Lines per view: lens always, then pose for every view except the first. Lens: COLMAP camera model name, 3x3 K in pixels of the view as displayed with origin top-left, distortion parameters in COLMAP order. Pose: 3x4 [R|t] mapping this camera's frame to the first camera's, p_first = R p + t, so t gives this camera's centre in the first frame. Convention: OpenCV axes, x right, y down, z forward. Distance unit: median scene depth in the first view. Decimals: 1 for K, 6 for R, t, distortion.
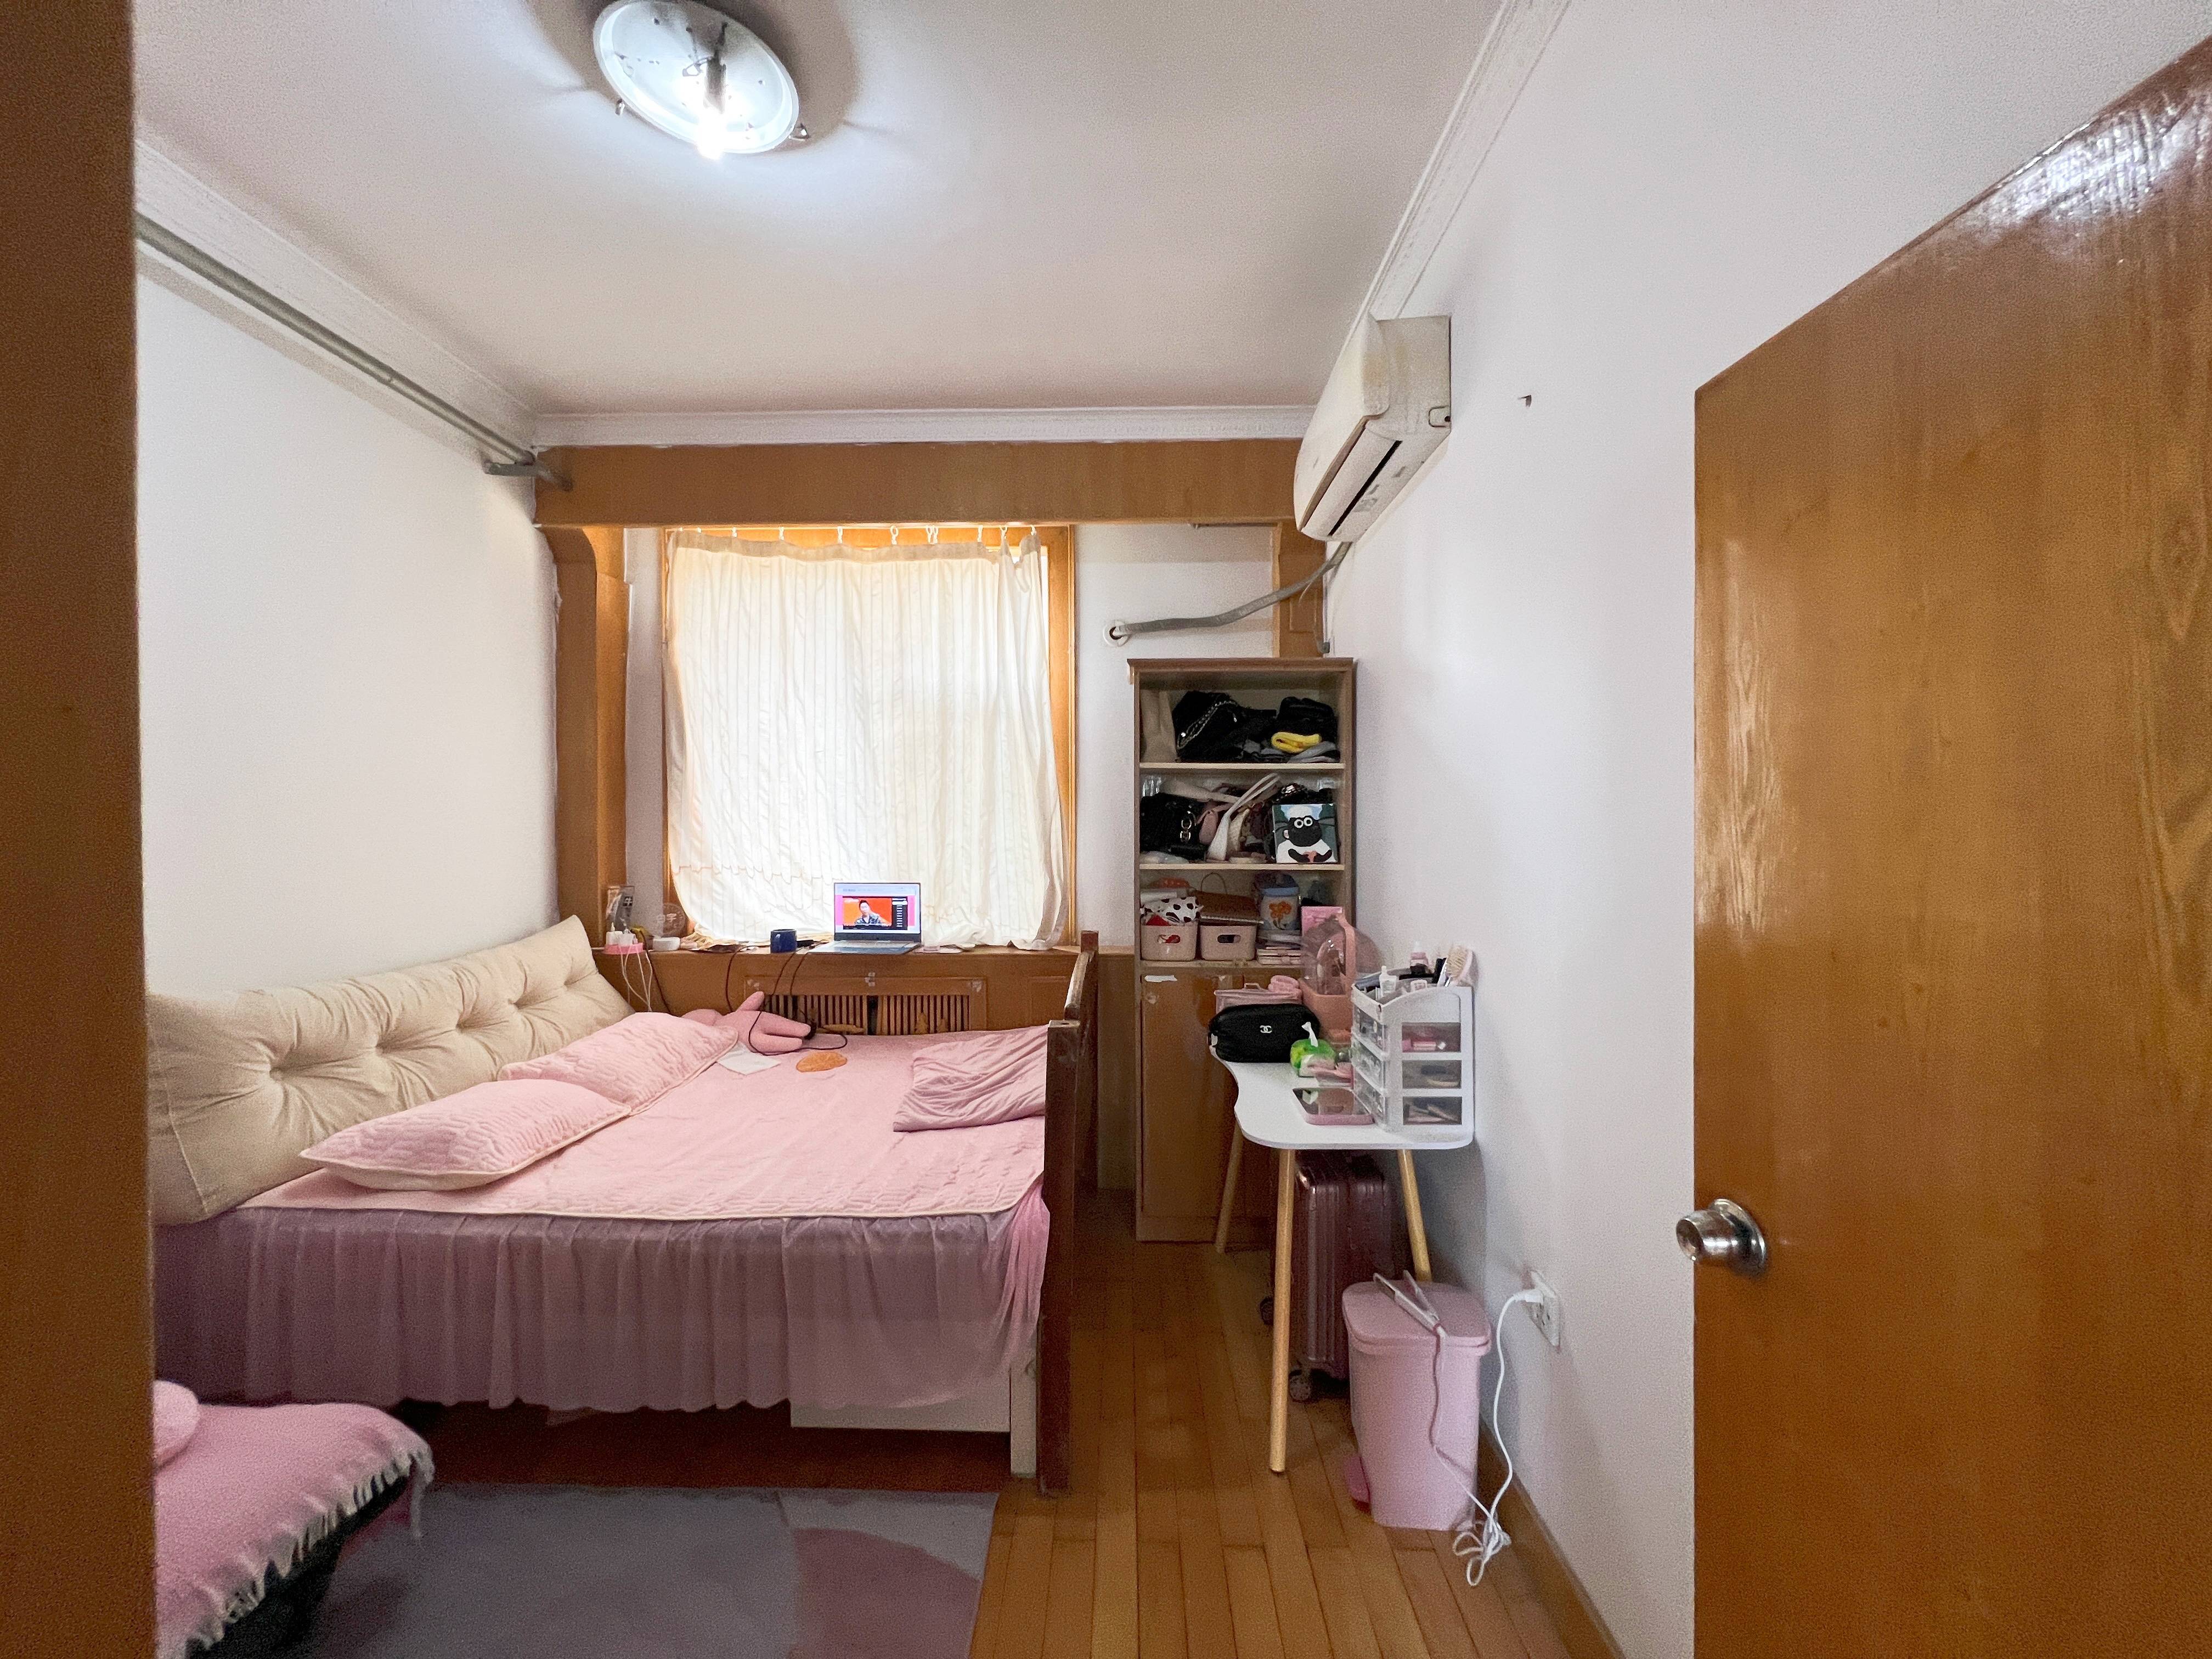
lens RADIAL K [[883.7, 0, 1104.0], [0, 883.7, 825.7], [0, 0, 1]] dist [0.001729, 0.001150]
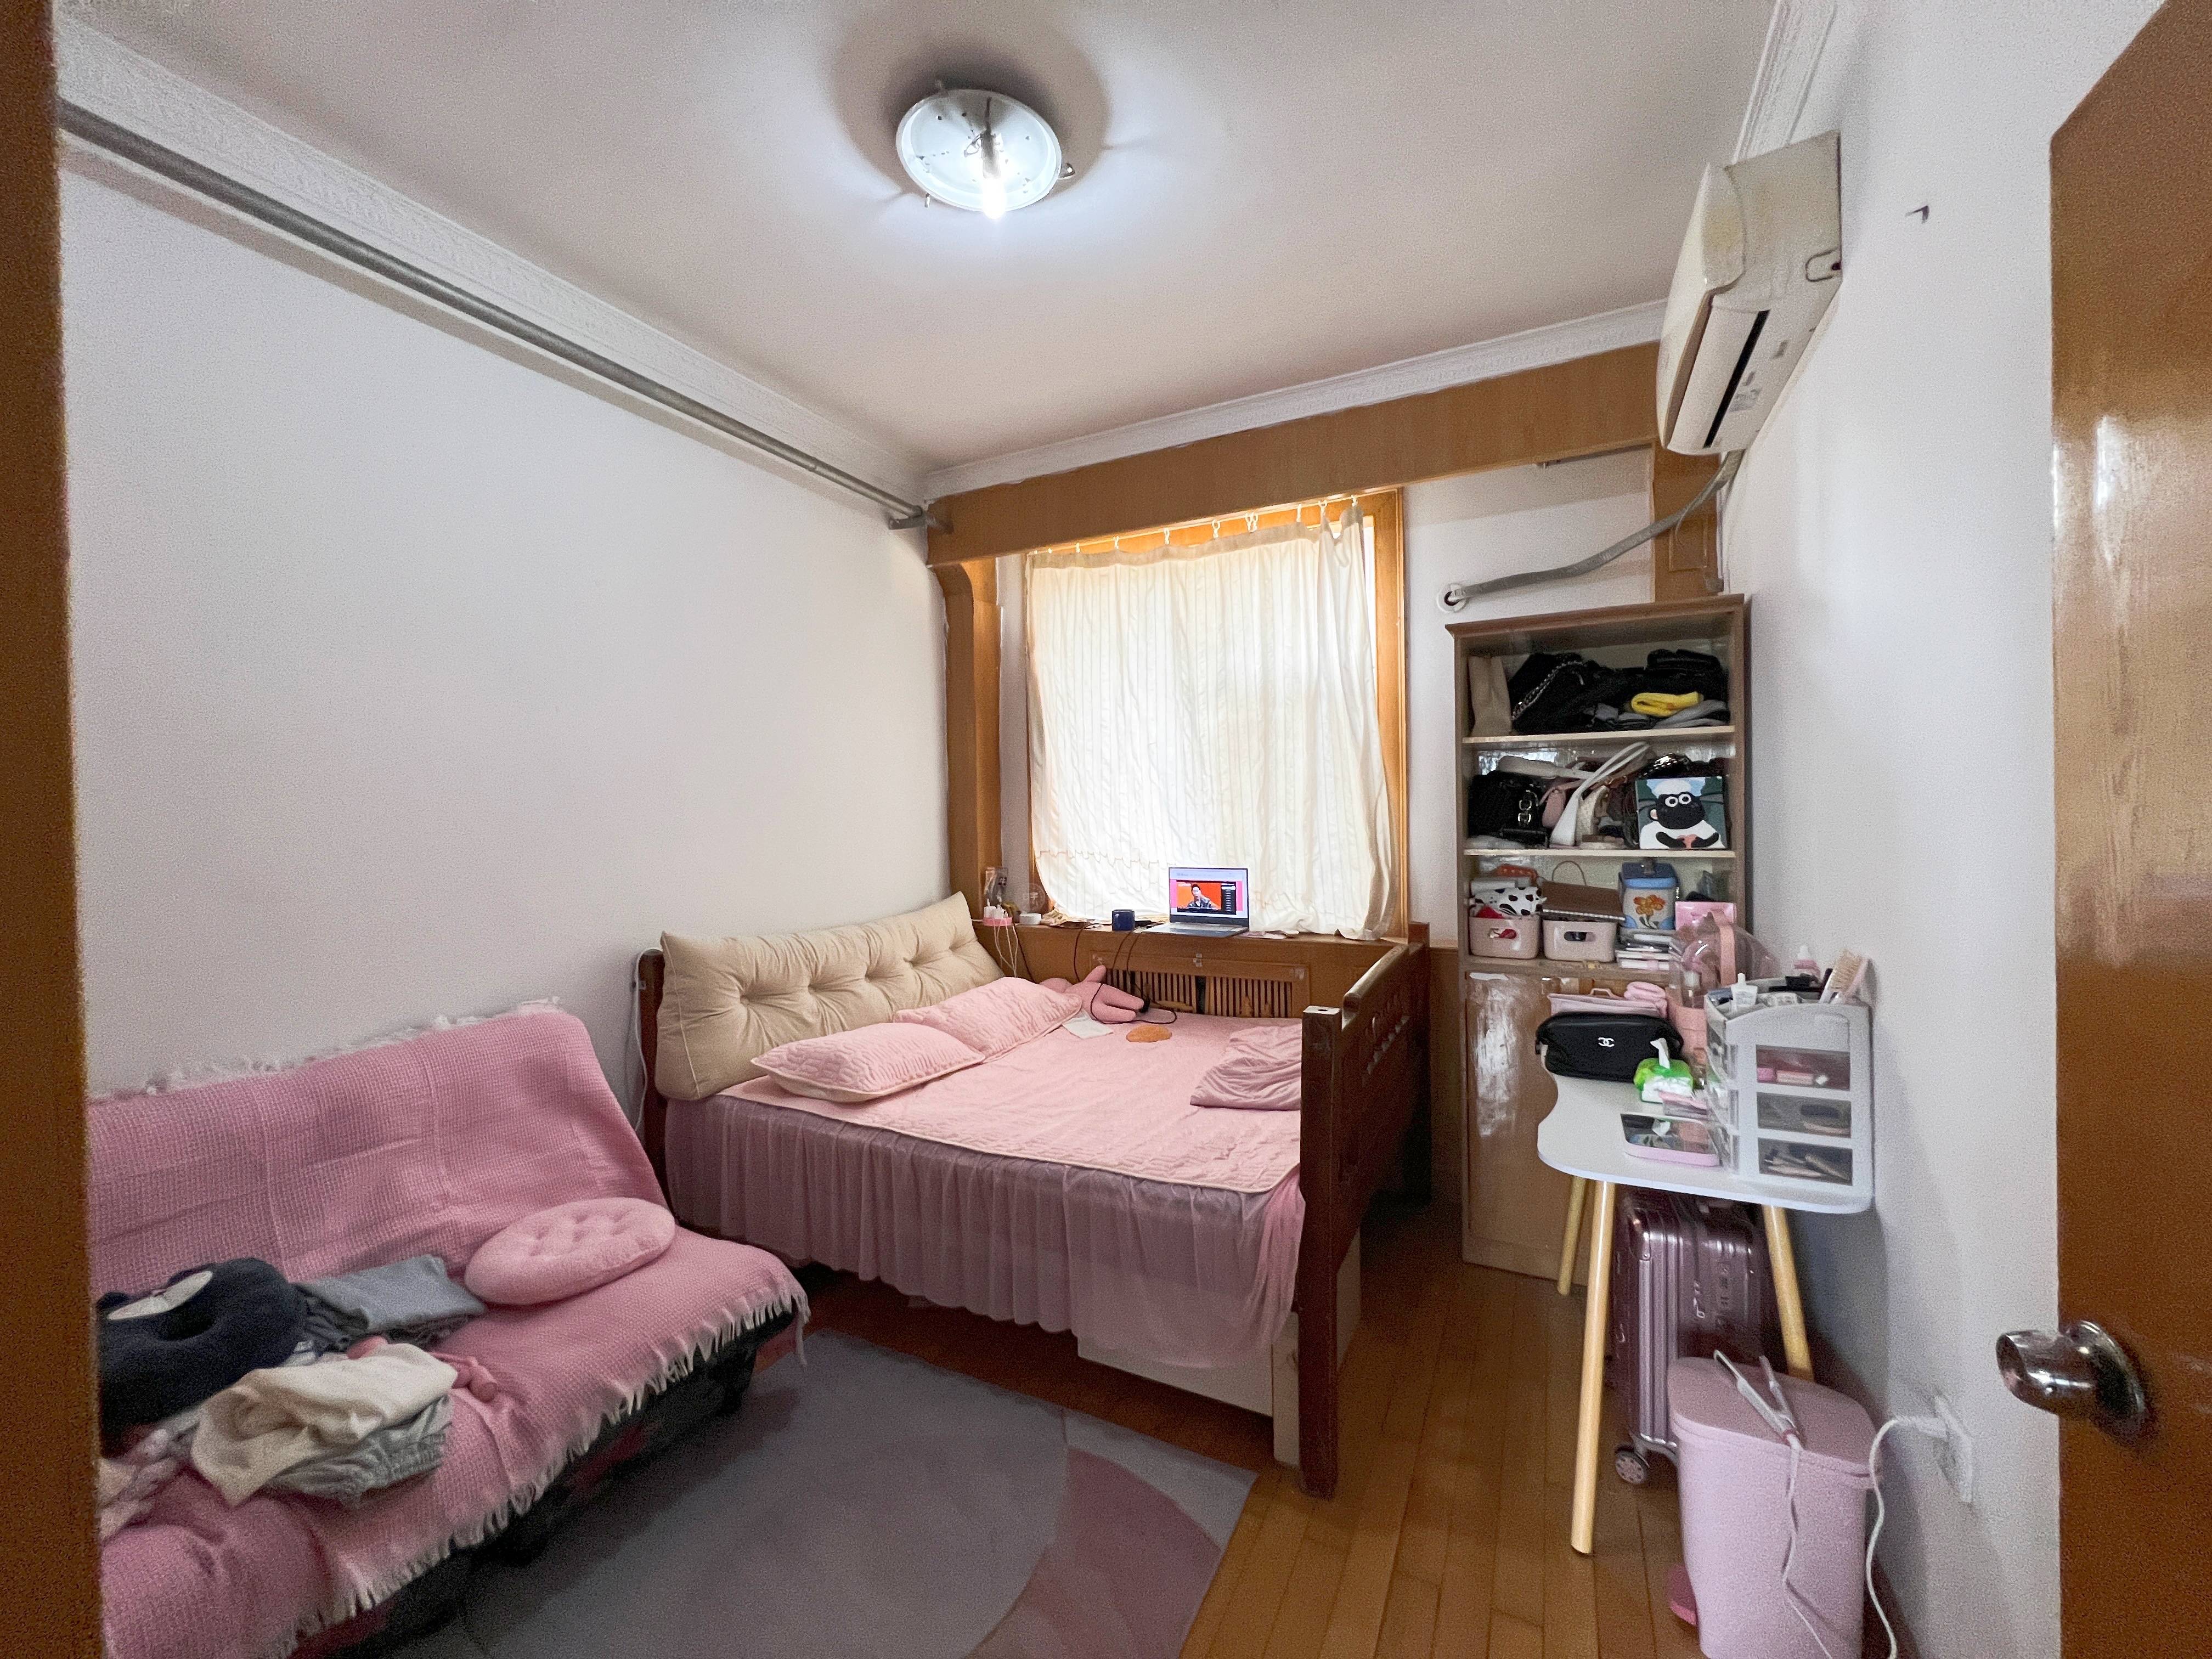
lens RADIAL K [[883.7, 0, 1103.8], [0, 883.7, 825.3], [0, 0, 1]] dist [0.001729, 0.001150]
pose [[0.901917, -0.007896, -0.431838, 0.121294], [0.011496, 0.999918, 0.005728, 0.011002], [0.431757, -0.010130, 0.901933, 0.023783]]
